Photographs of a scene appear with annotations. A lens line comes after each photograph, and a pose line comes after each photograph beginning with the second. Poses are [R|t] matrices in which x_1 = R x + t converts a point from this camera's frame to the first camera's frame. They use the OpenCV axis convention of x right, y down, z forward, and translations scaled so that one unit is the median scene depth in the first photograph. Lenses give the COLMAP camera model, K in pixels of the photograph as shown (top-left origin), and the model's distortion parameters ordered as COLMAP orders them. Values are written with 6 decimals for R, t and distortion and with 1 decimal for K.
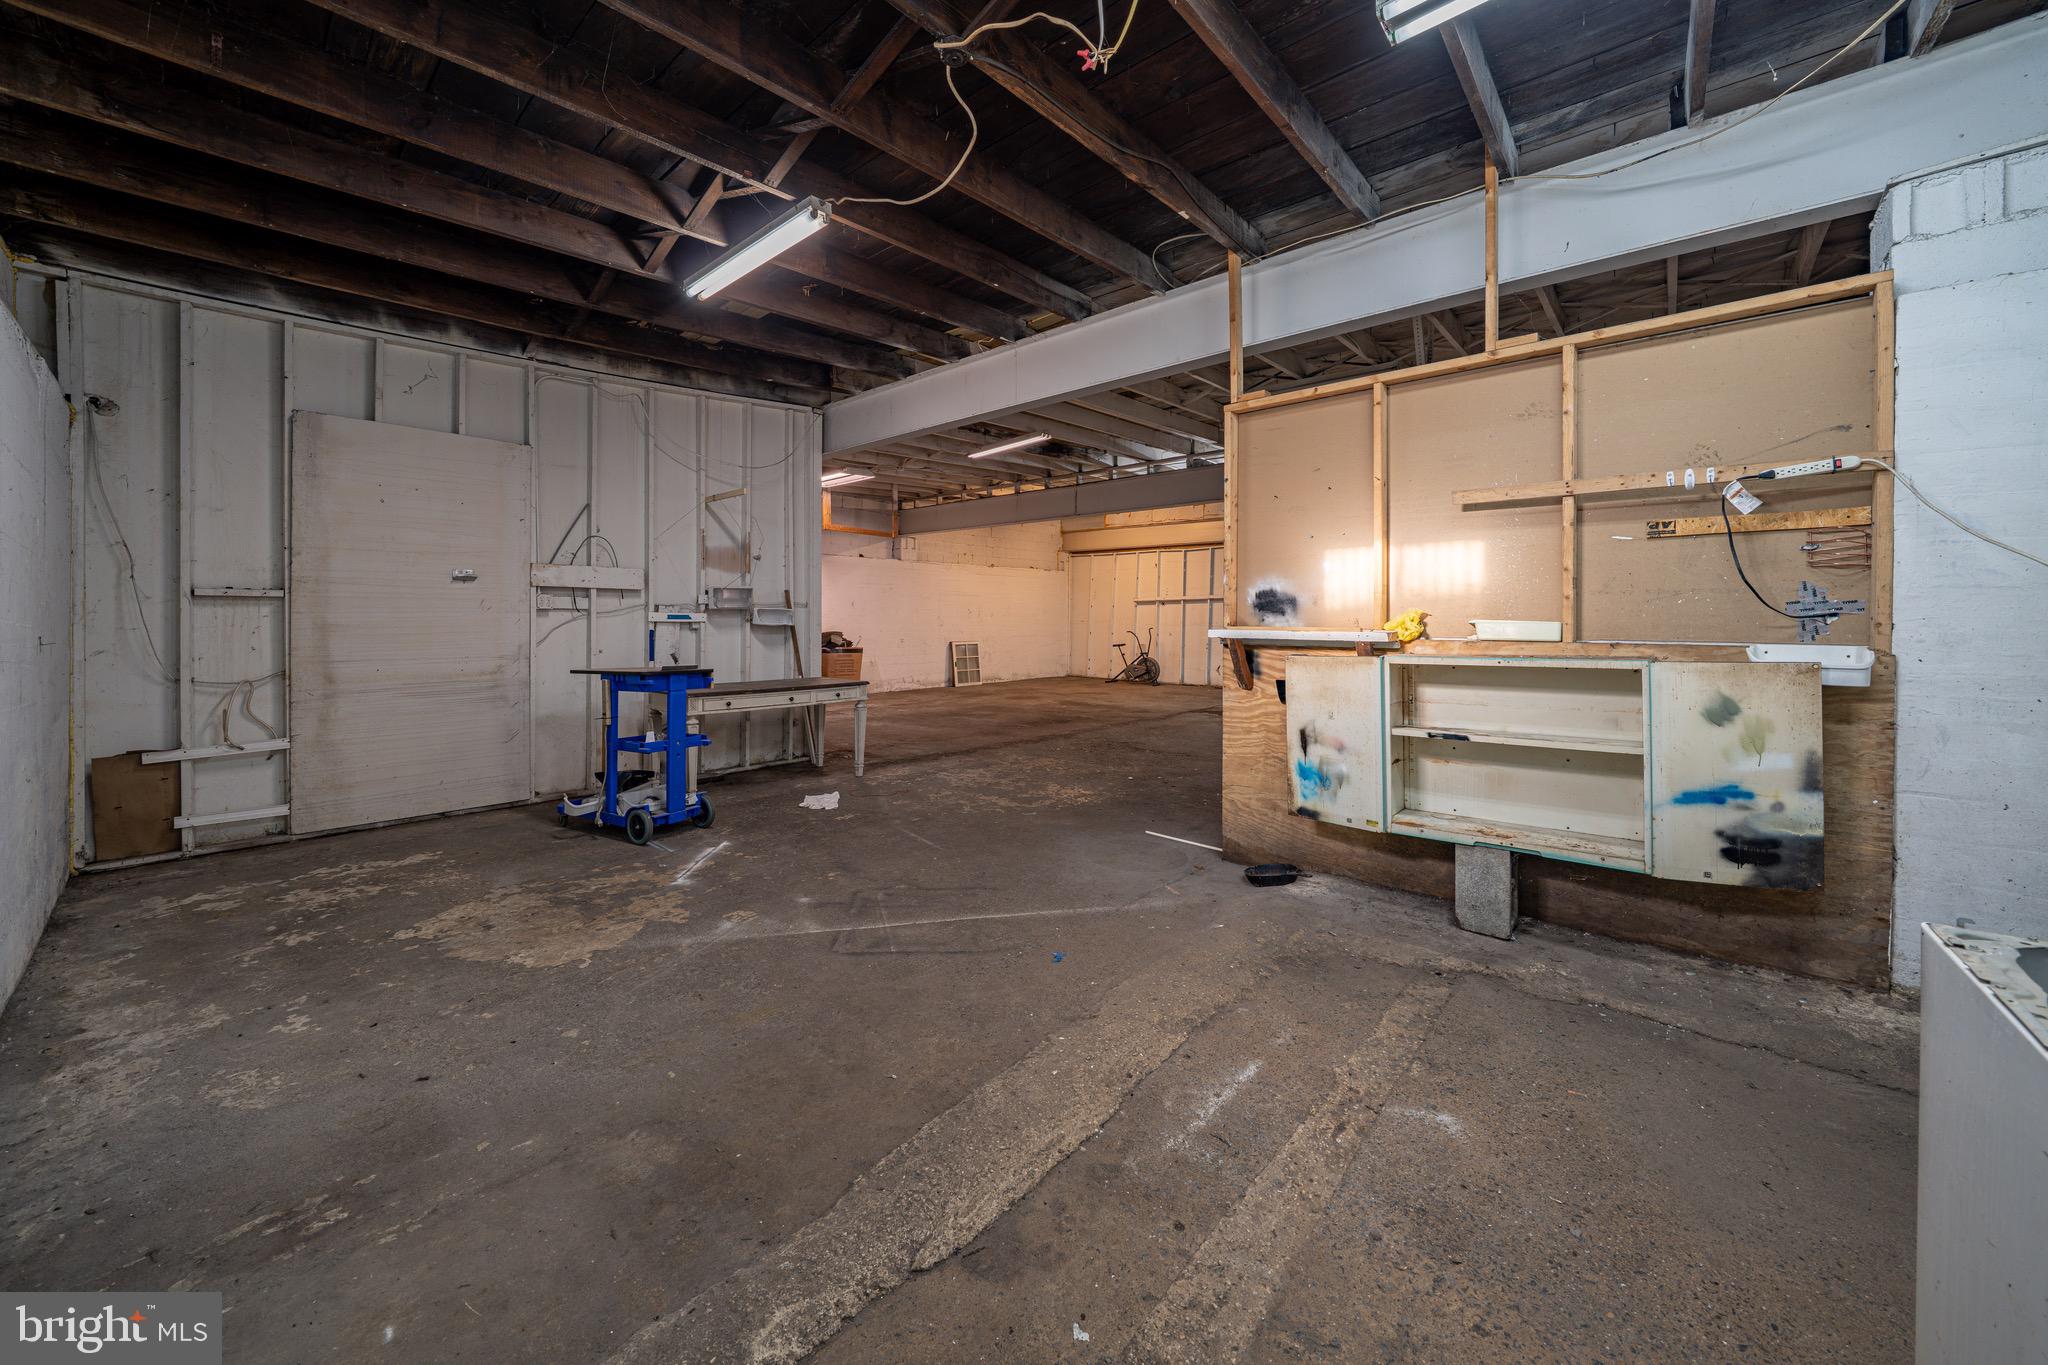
lens RADIAL K [[756.8, 0, 1019.9], [0, 756.8, 620.1], [0, 0, 1]] dist [-0.000269, 0.000003]
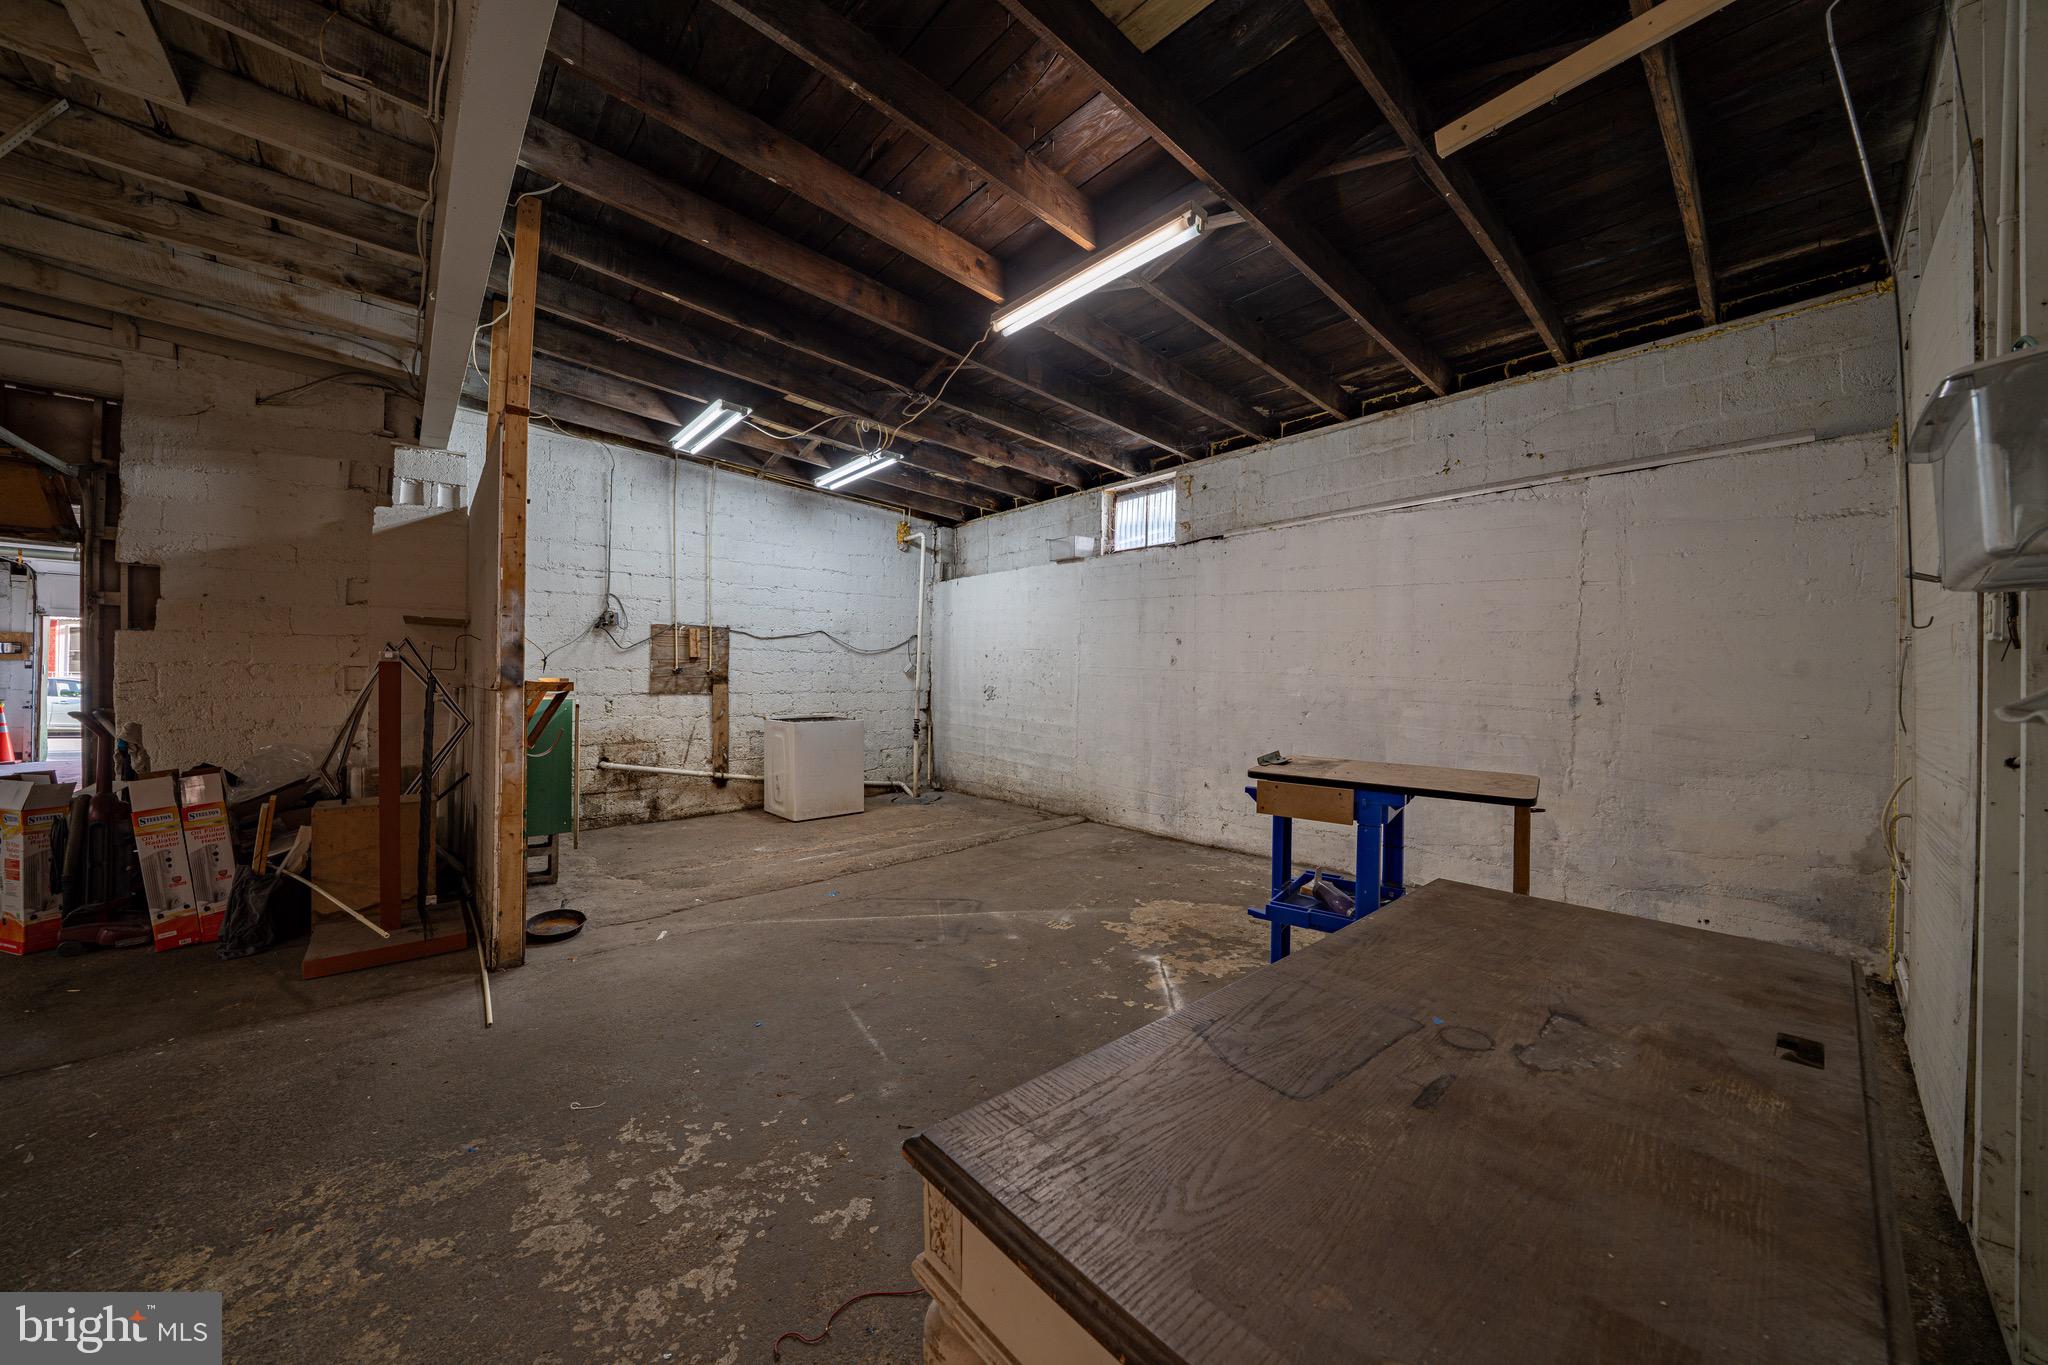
lens RADIAL K [[716.0, 0, 1018.3], [0, 716.0, 649.8], [0, 0, 1]] dist [-0.018538, 0.000345]
pose [[-0.992850, -0.000978, 0.119362, -0.223070], [-0.005168, 0.999381, -0.034800, 0.000985], [-0.119254, -0.035168, -0.992241, 1.087024]]
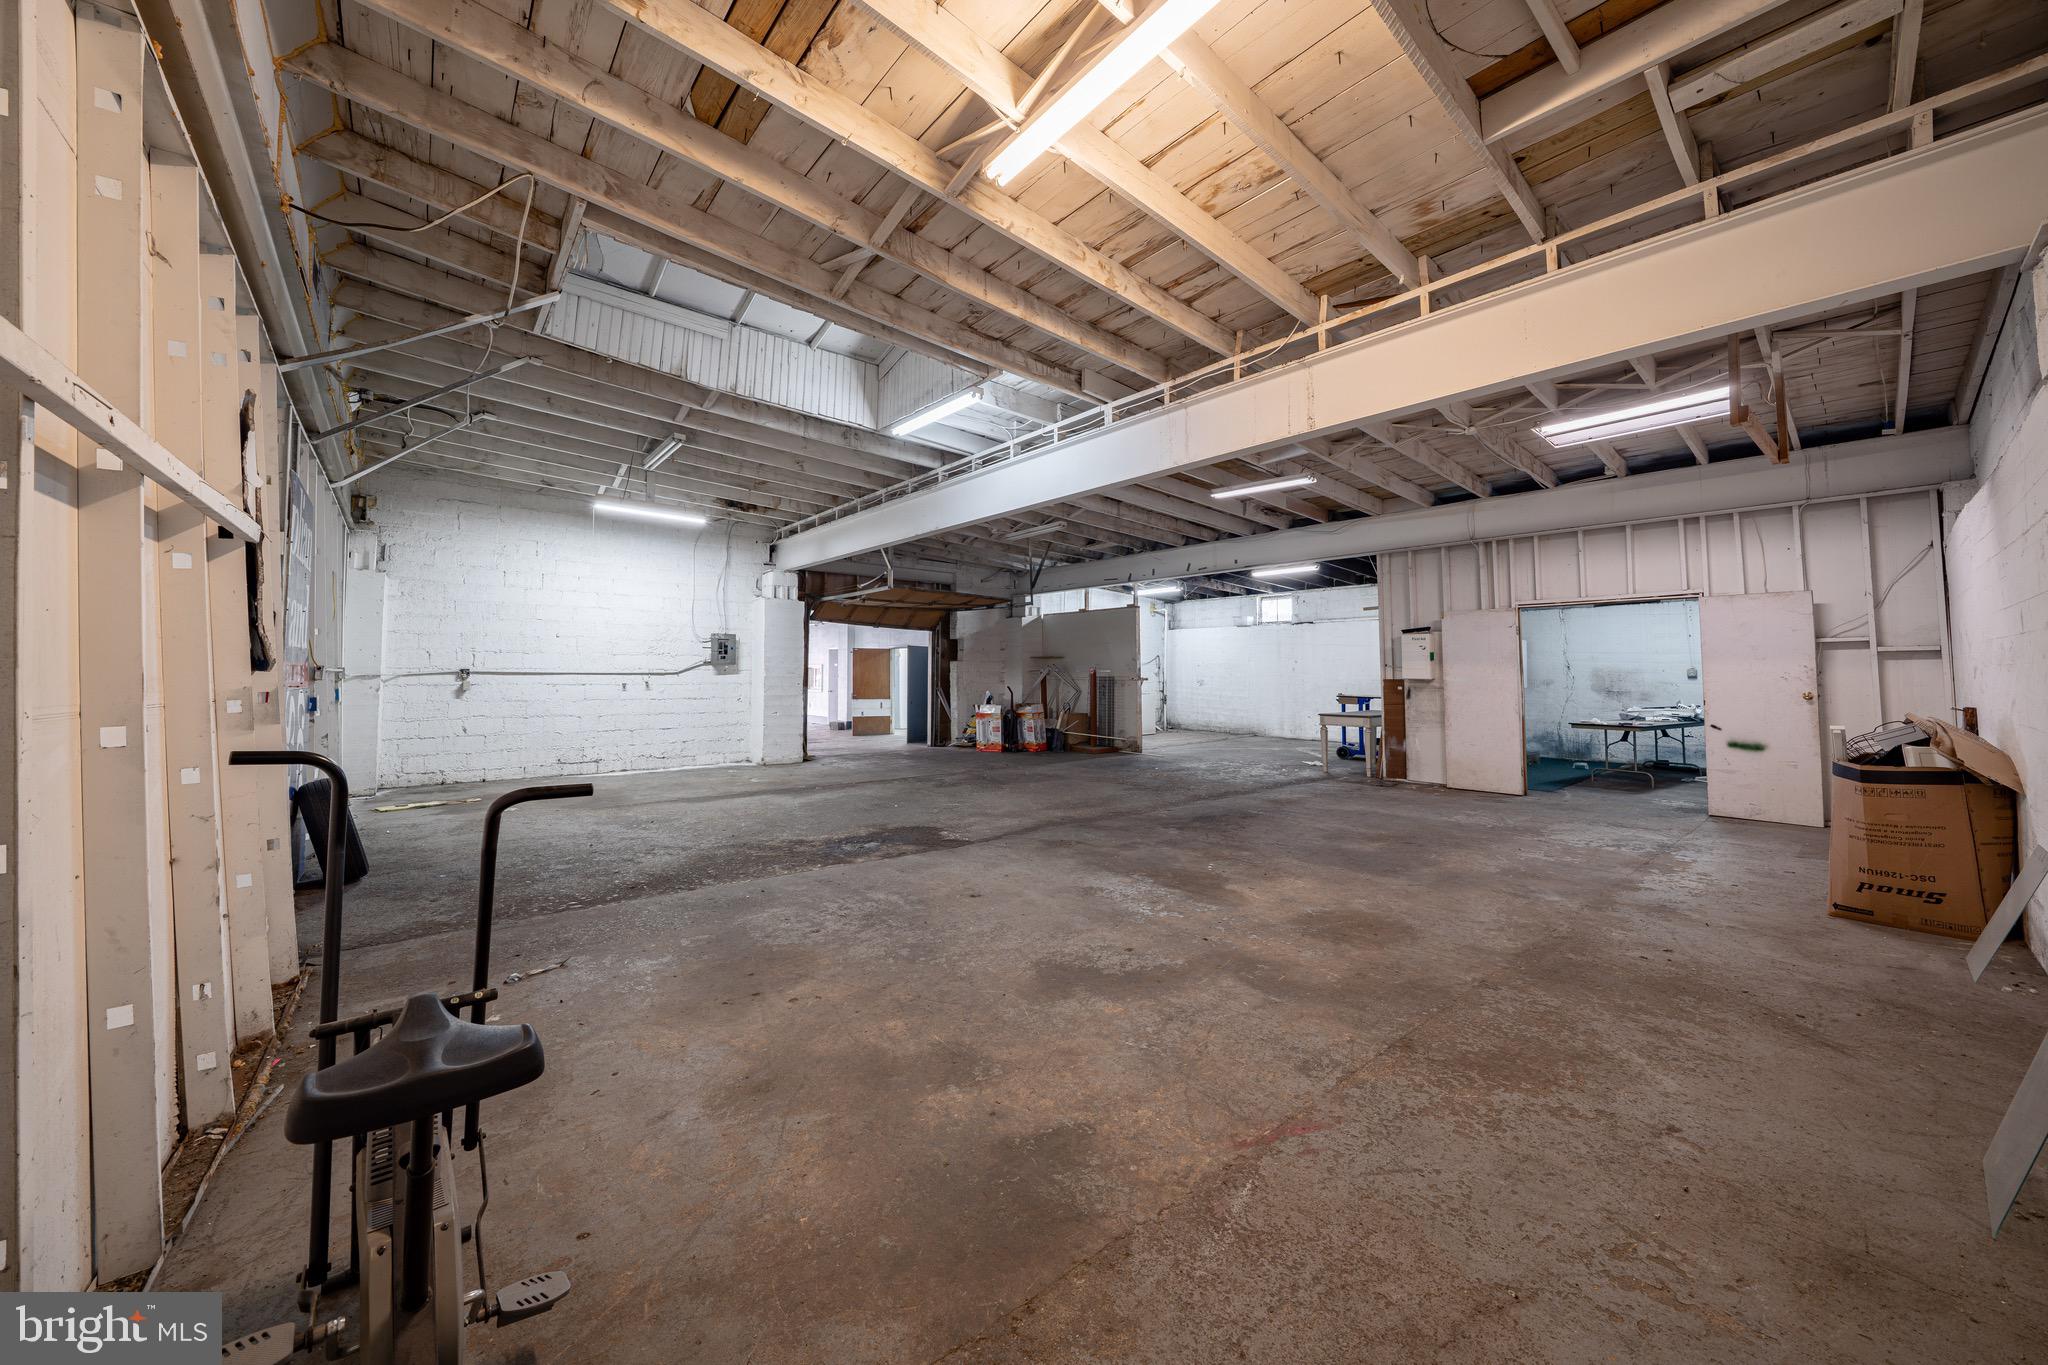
lens RADIAL K [[721.6, 0, 993.2], [0, 721.6, 573.3], [0, 0, 1]] dist [-0.021849, 0.000004]
pose [[-0.982906, 0.017207, 0.183302, 0.186467], [-0.007386, 0.991136, -0.132647, -0.009150], [-0.183960, -0.131733, -0.974066, 2.553071]]
